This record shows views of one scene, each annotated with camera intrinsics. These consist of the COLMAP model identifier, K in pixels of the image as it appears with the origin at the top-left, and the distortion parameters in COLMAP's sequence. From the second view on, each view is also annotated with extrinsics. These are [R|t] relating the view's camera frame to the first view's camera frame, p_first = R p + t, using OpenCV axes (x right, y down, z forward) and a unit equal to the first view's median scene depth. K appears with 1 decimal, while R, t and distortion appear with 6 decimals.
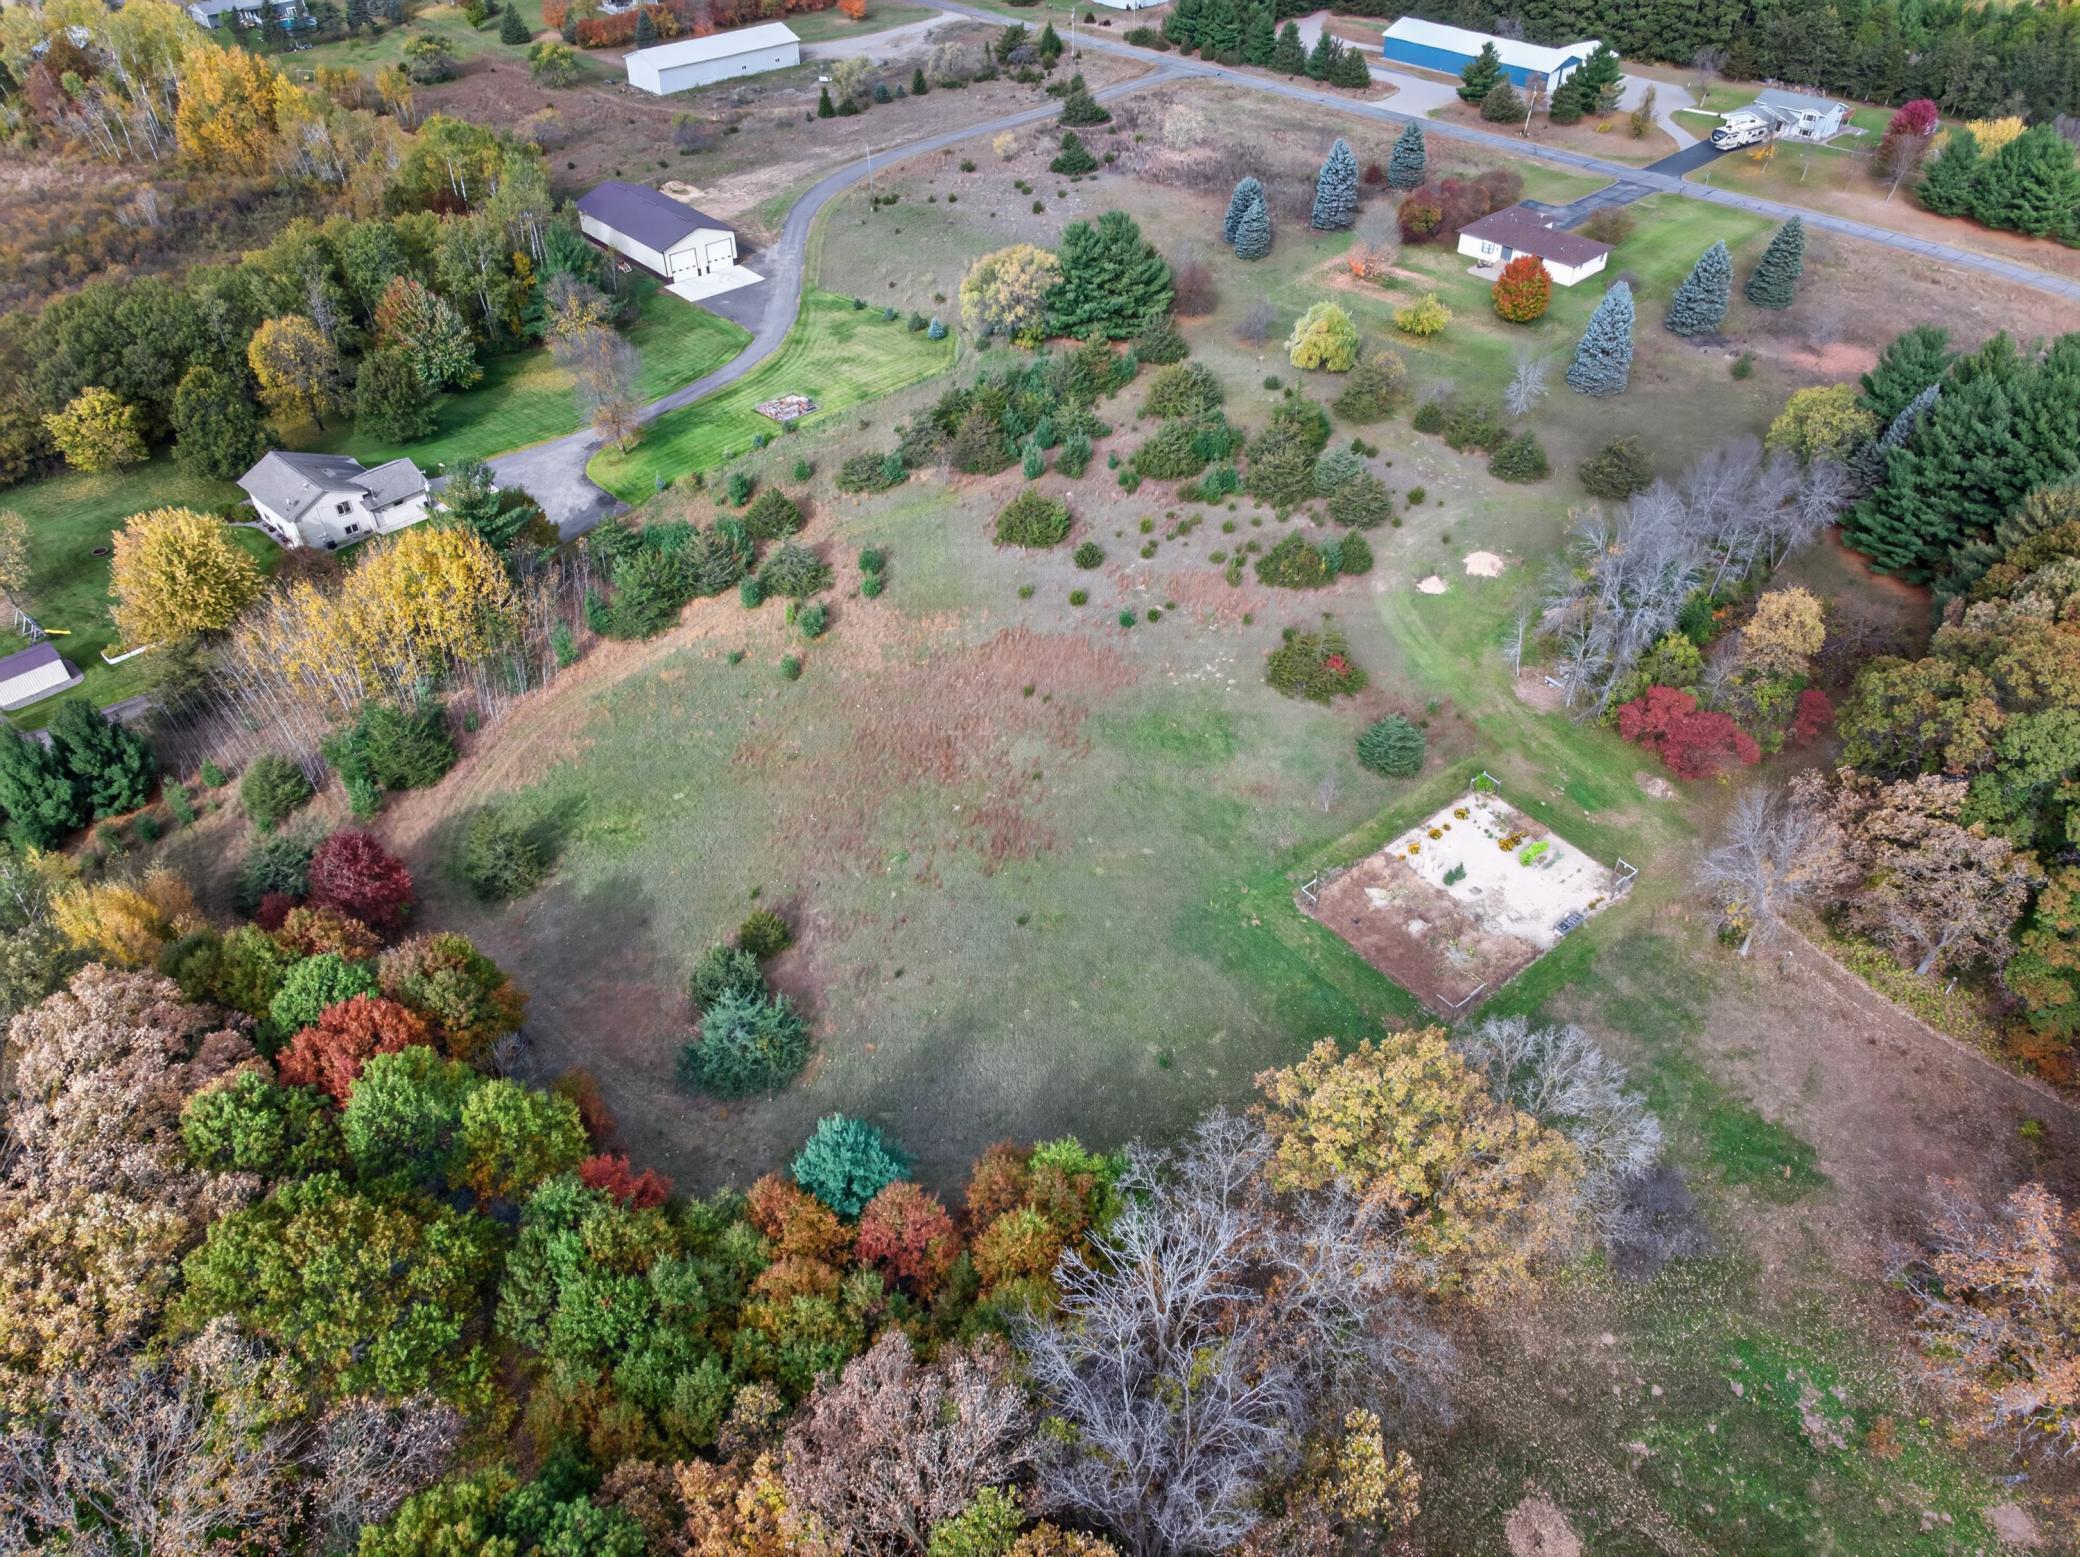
lens RADIAL K [[1444.3, 0, 1041.7], [0, 1444.3, 726.5], [0, 0, 1]] dist [-0.004897, 0.008085]
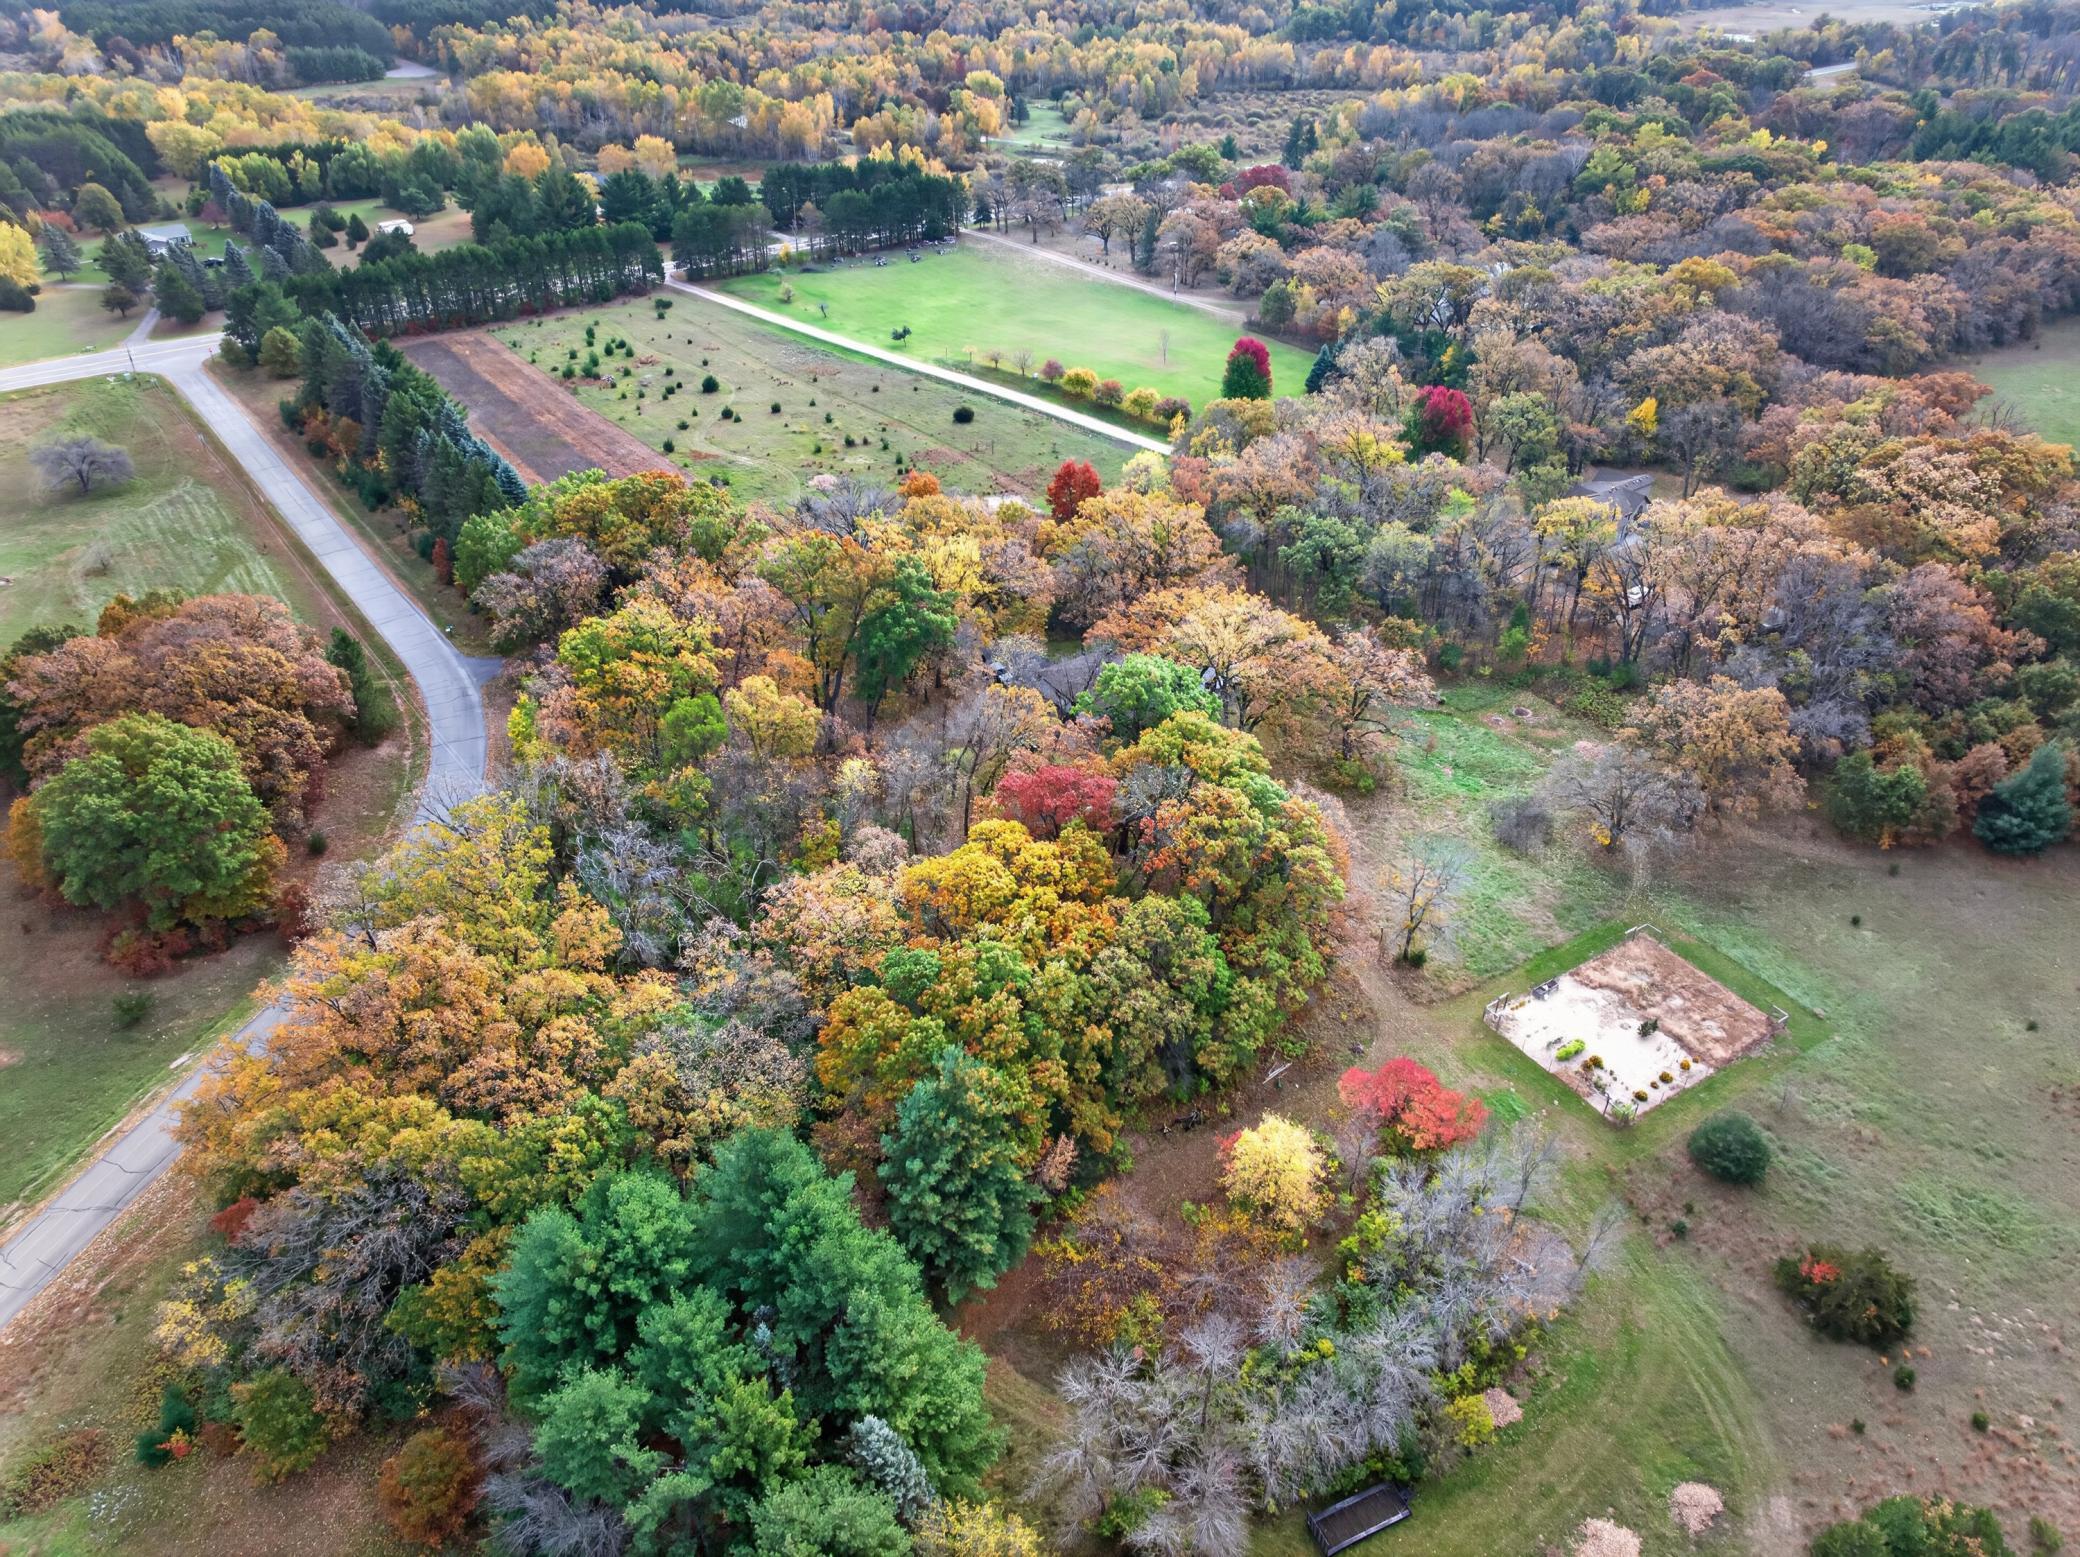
lens RADIAL K [[1413.2, 0, 1048.6], [0, 1413.2, 777.2], [0, 0, 1]] dist [-0.006588, 0.004810]
pose [[-0.995270, -0.053095, 0.081350, 0.503787], [0.060826, 0.312335, 0.948023, -0.766297], [-0.075744, 0.948487, -0.307628, 0.896148]]
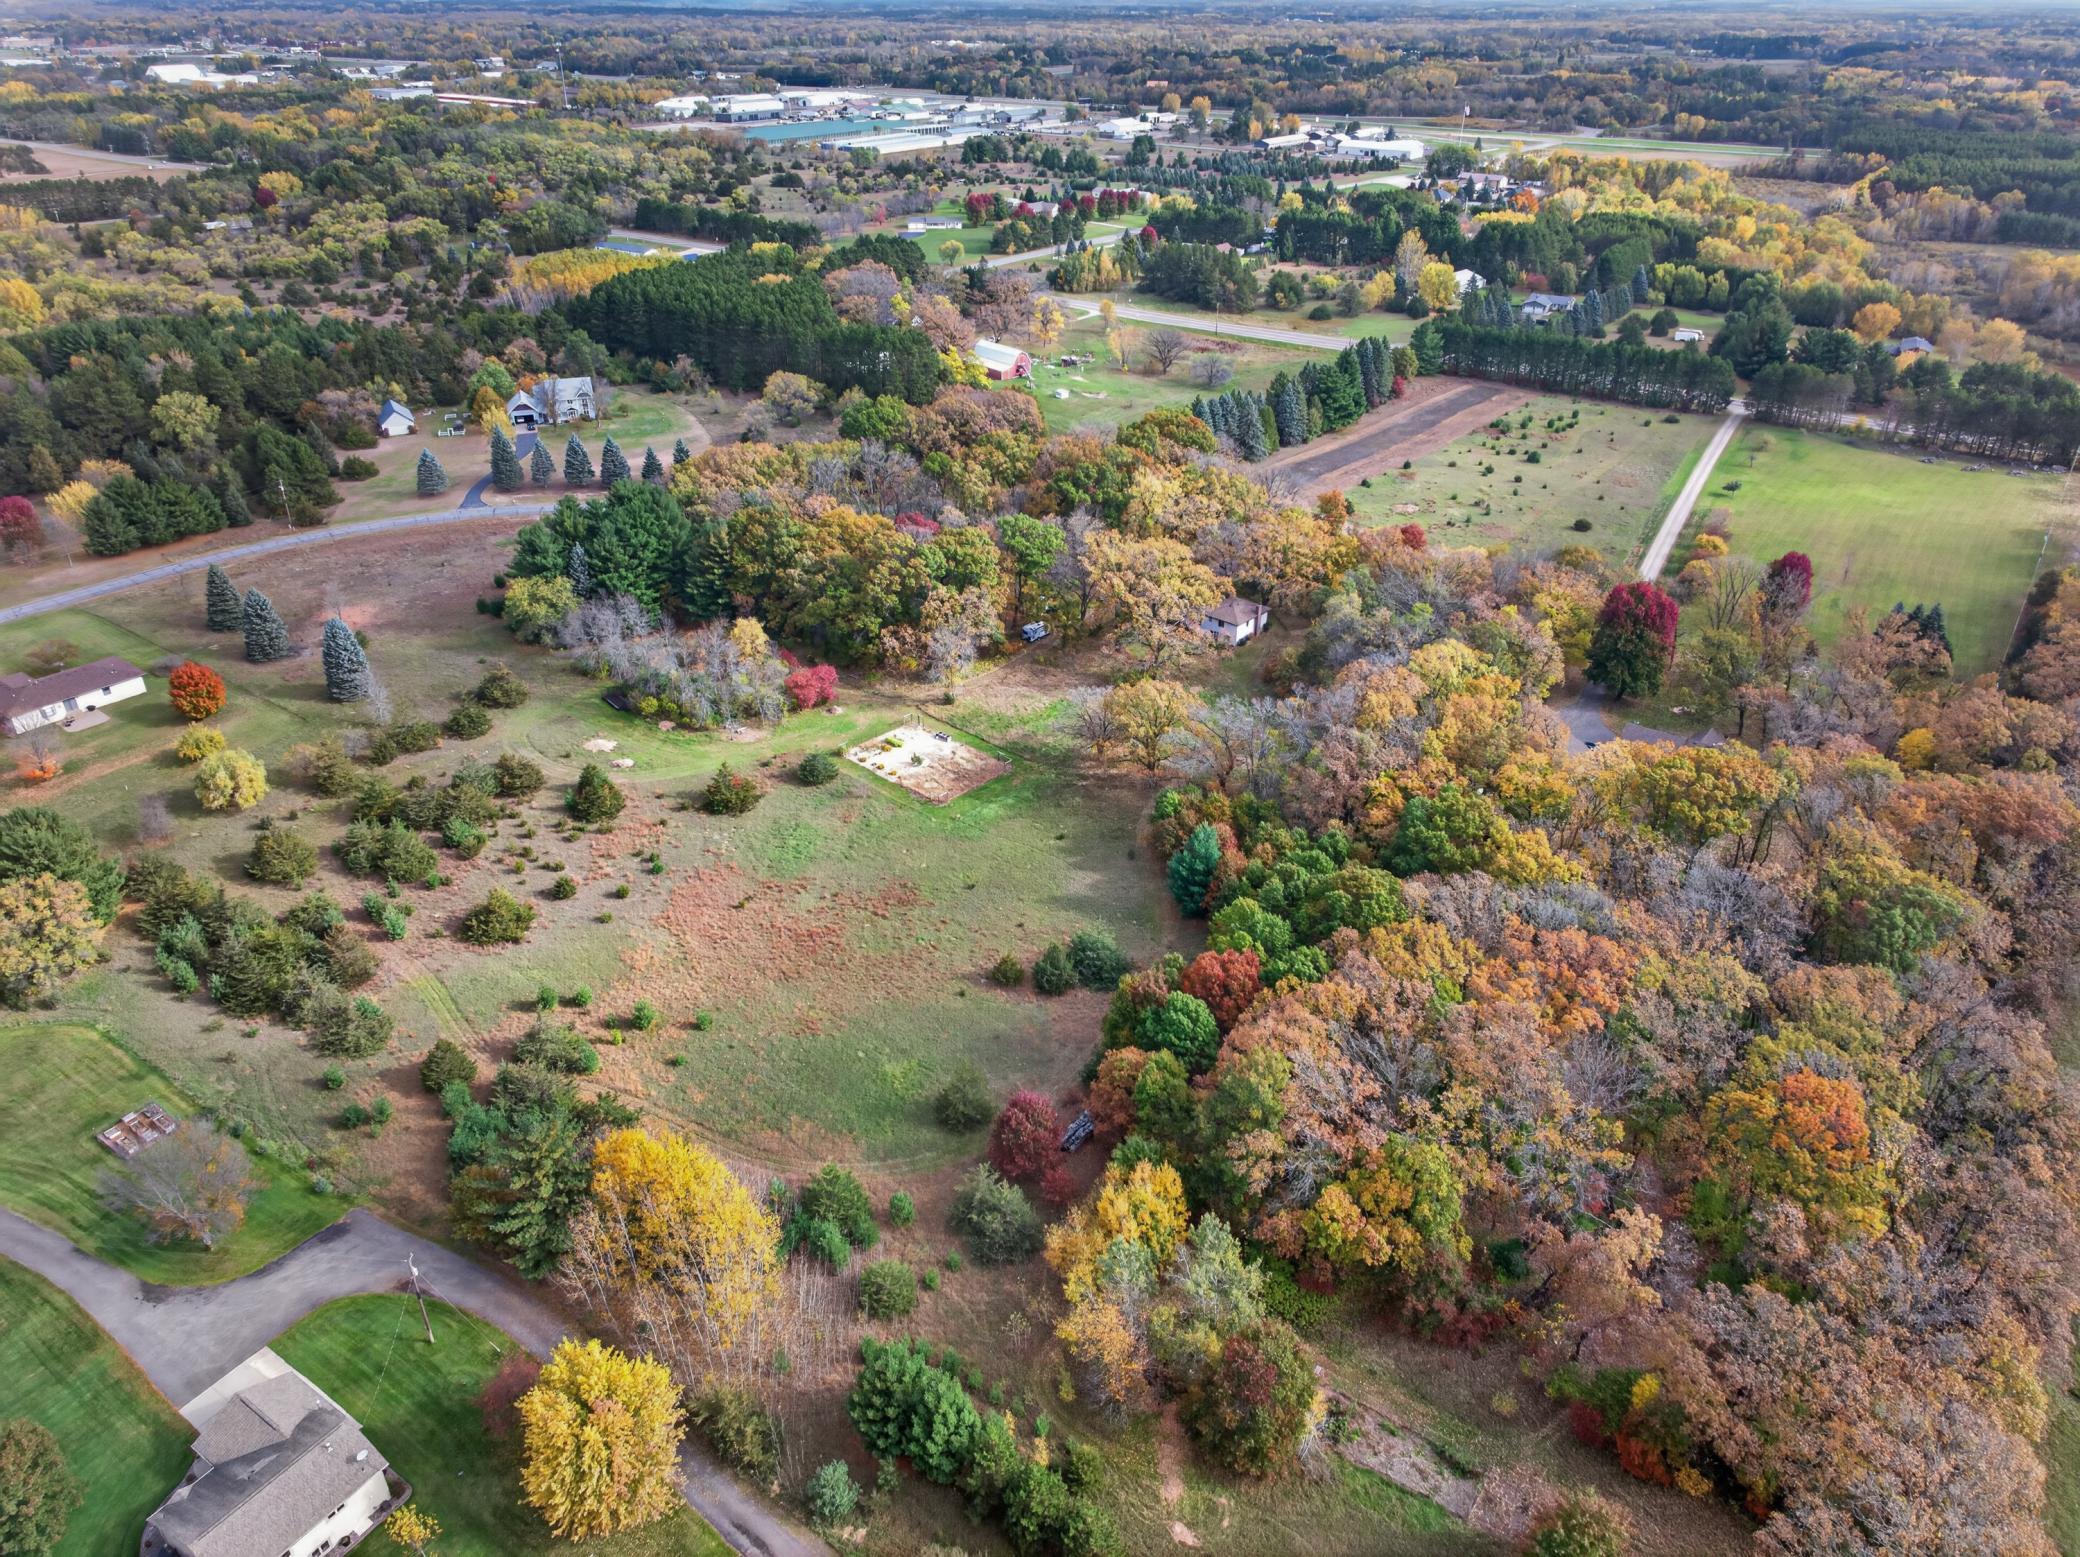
lens RADIAL K [[1413.2, 0, 1048.6], [0, 1413.2, 777.2], [0, 0, 1]] dist [-0.006588, 0.004810]
pose [[-0.167714, -0.481867, 0.860044, -1.027101], [0.608413, 0.635849, 0.474899, -0.498976], [-0.775697, 0.602909, 0.186534, 0.400662]]
